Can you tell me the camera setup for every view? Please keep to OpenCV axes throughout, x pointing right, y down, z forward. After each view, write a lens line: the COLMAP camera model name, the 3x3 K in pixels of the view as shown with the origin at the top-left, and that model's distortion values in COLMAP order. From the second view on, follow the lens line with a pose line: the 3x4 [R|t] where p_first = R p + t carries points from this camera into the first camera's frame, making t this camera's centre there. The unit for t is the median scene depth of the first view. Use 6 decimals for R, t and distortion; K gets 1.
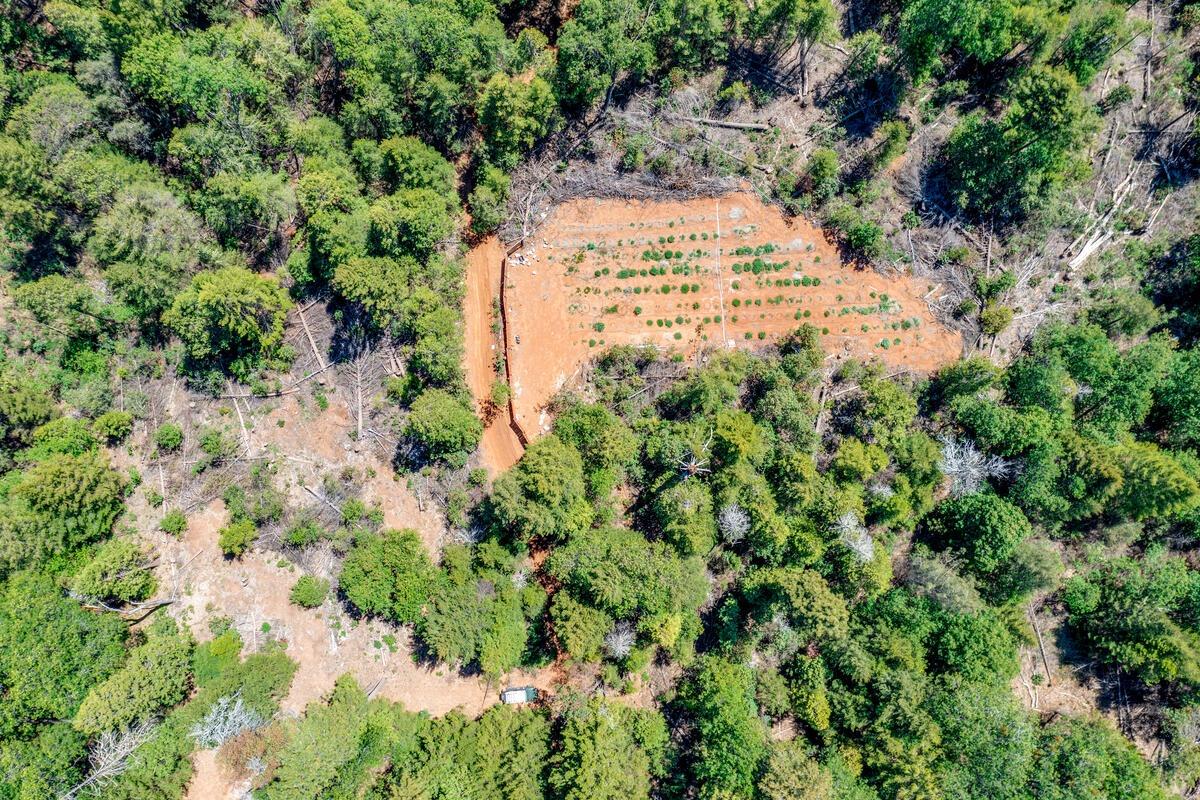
lens RADIAL K [[948.9, 0, 601.4], [0, 948.9, 395.9], [0, 0, 1]] dist [0.002533, 0.020464]
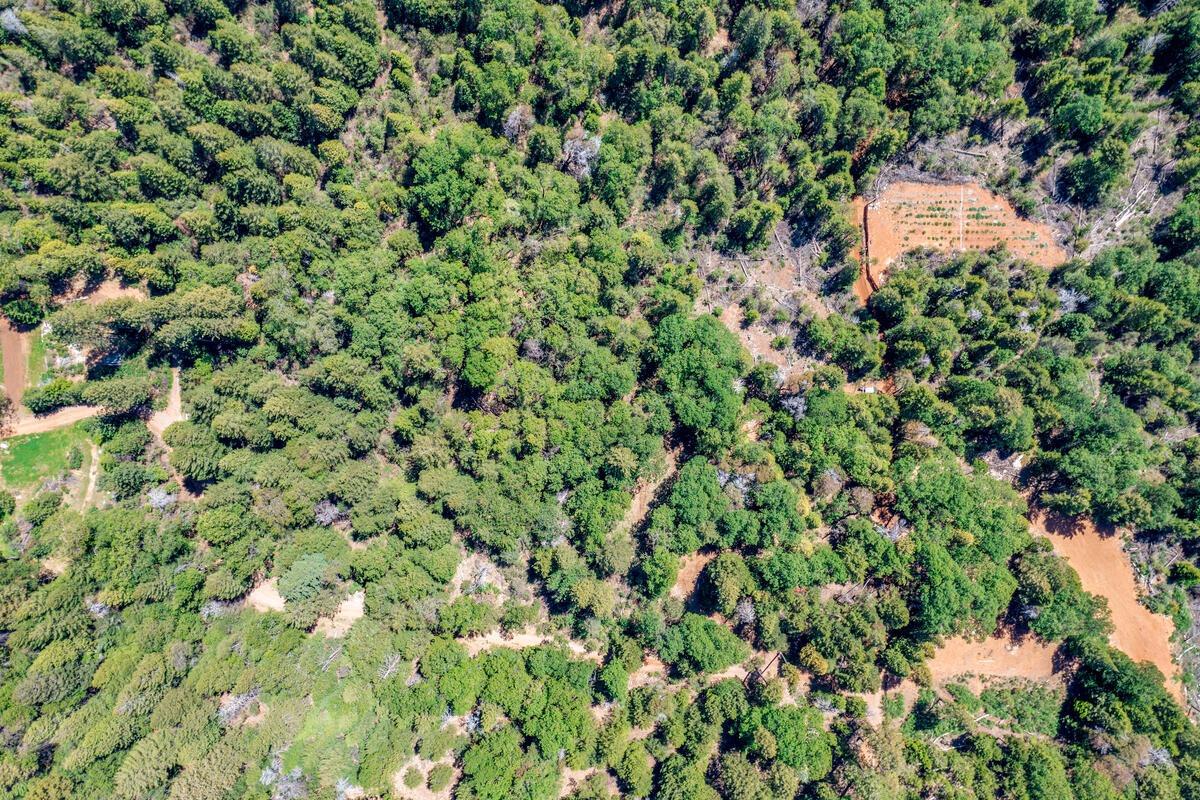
lens RADIAL K [[948.9, 0, 598.0], [0, 948.9, 404.4], [0, 0, 1]] dist [0.002533, 0.020464]
pose [[0.997923, 0.064347, 0.003061, -0.729048], [-0.064371, 0.997892, 0.008299, 0.356180], [-0.002520, -0.008479, 0.999961, -1.288577]]
